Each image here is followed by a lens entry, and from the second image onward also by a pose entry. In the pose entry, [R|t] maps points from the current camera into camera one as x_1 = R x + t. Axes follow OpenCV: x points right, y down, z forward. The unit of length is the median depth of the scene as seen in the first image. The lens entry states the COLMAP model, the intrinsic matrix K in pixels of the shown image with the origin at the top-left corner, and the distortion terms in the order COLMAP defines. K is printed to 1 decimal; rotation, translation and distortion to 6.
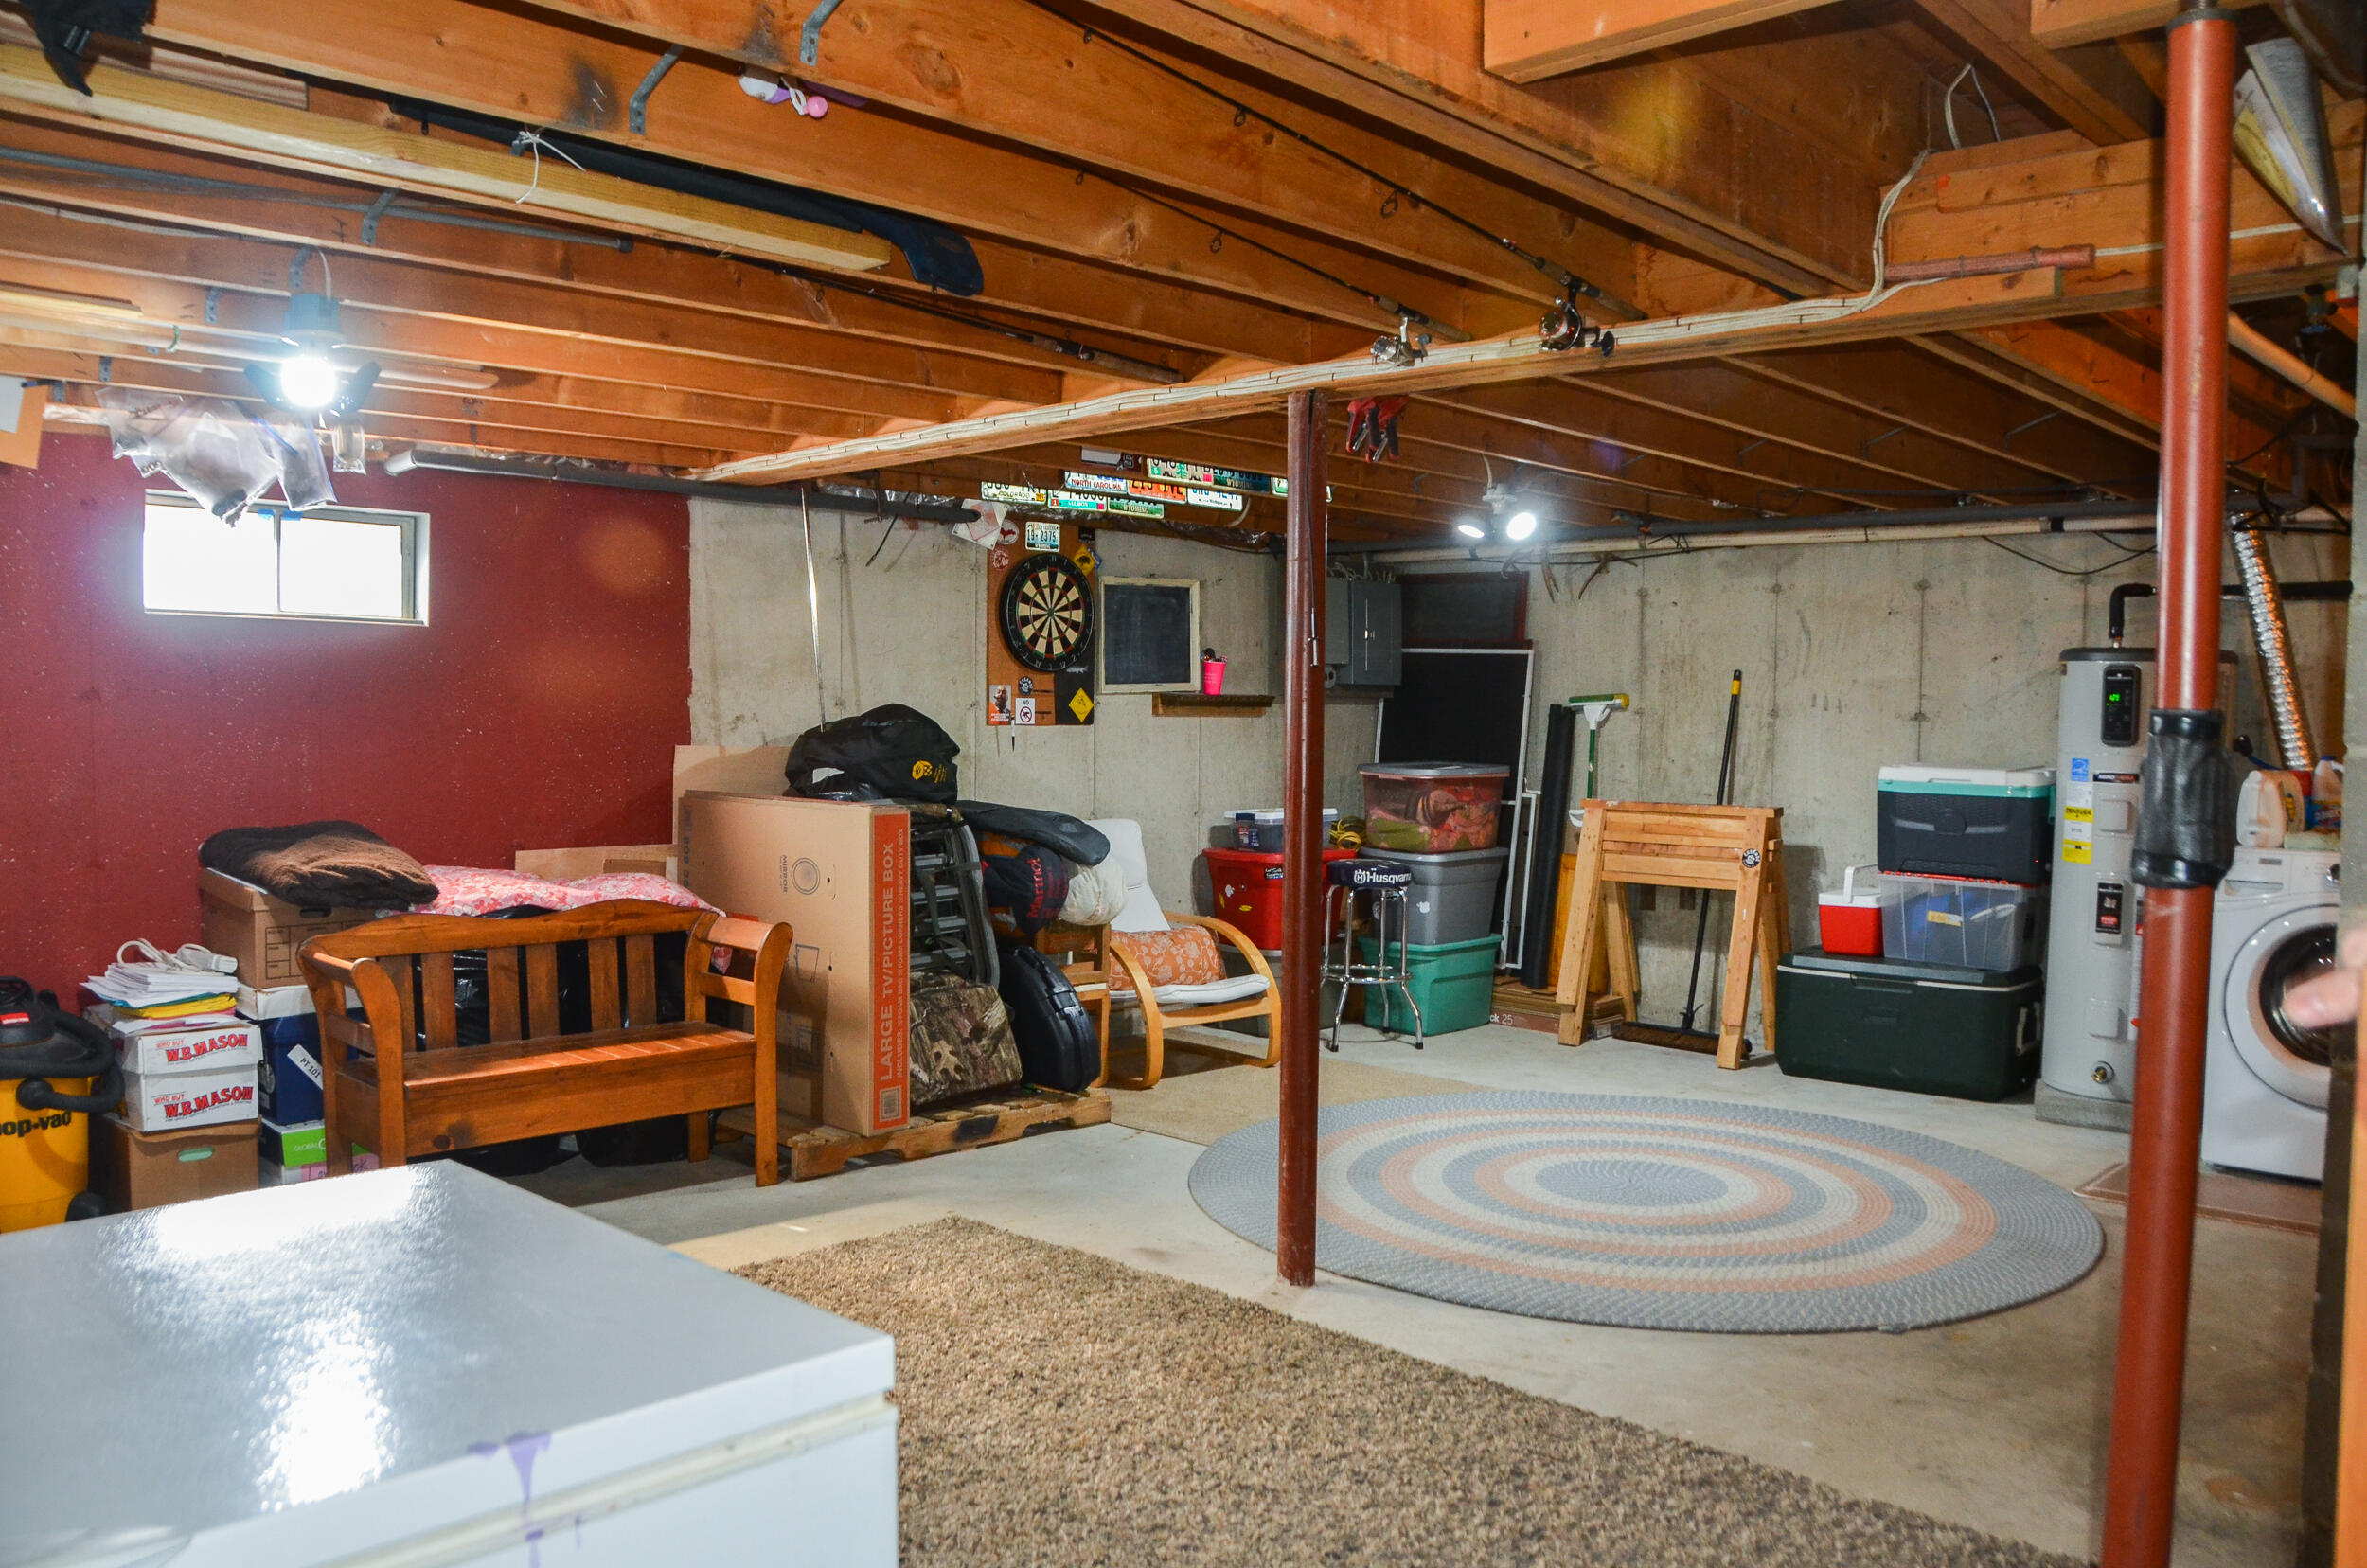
lens RADIAL K [[1823.8, 0, 1173.9], [0, 1823.8, 804.8], [0, 0, 1]] dist [-0.164154, 0.121954]
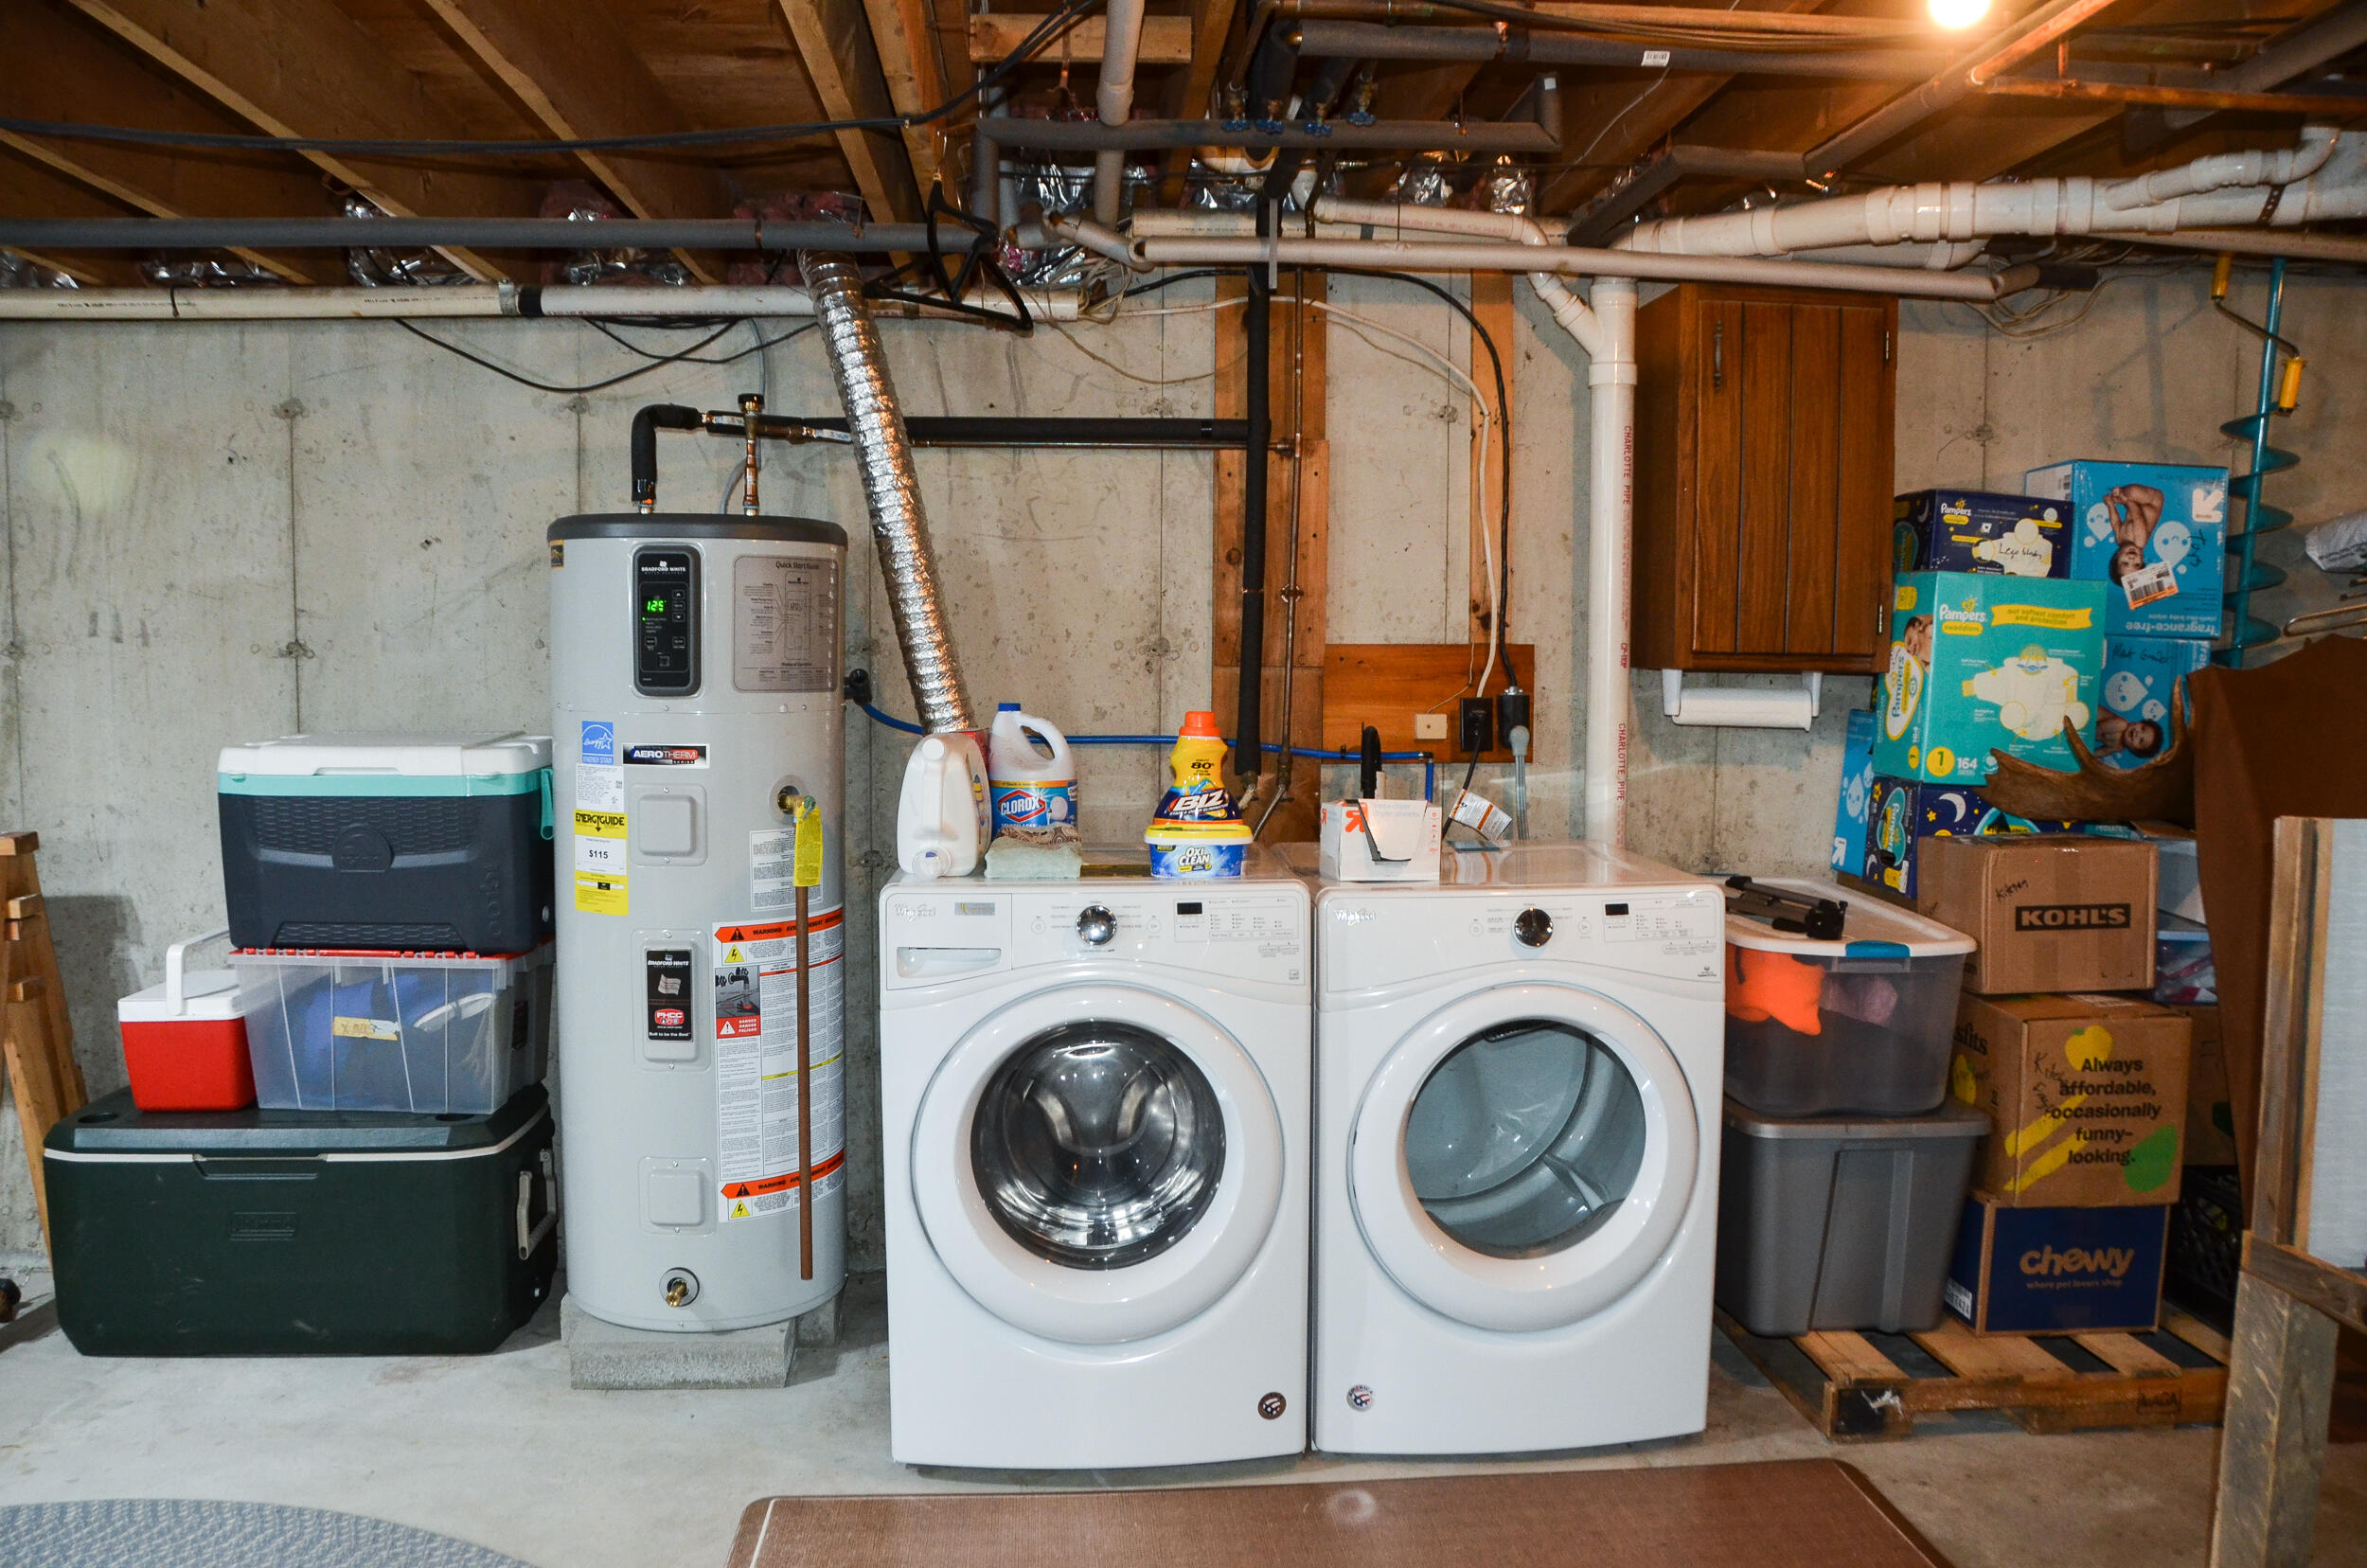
lens RADIAL K [[1823.8, 0, 1173.9], [0, 1823.8, 804.8], [0, 0, 1]] dist [-0.164154, 0.121954]
pose [[0.668269, -0.073331, 0.740297, 0.207635], [0.044571, 0.997289, 0.058553, -0.023095], [-0.742583, -0.006134, 0.669726, 0.463255]]
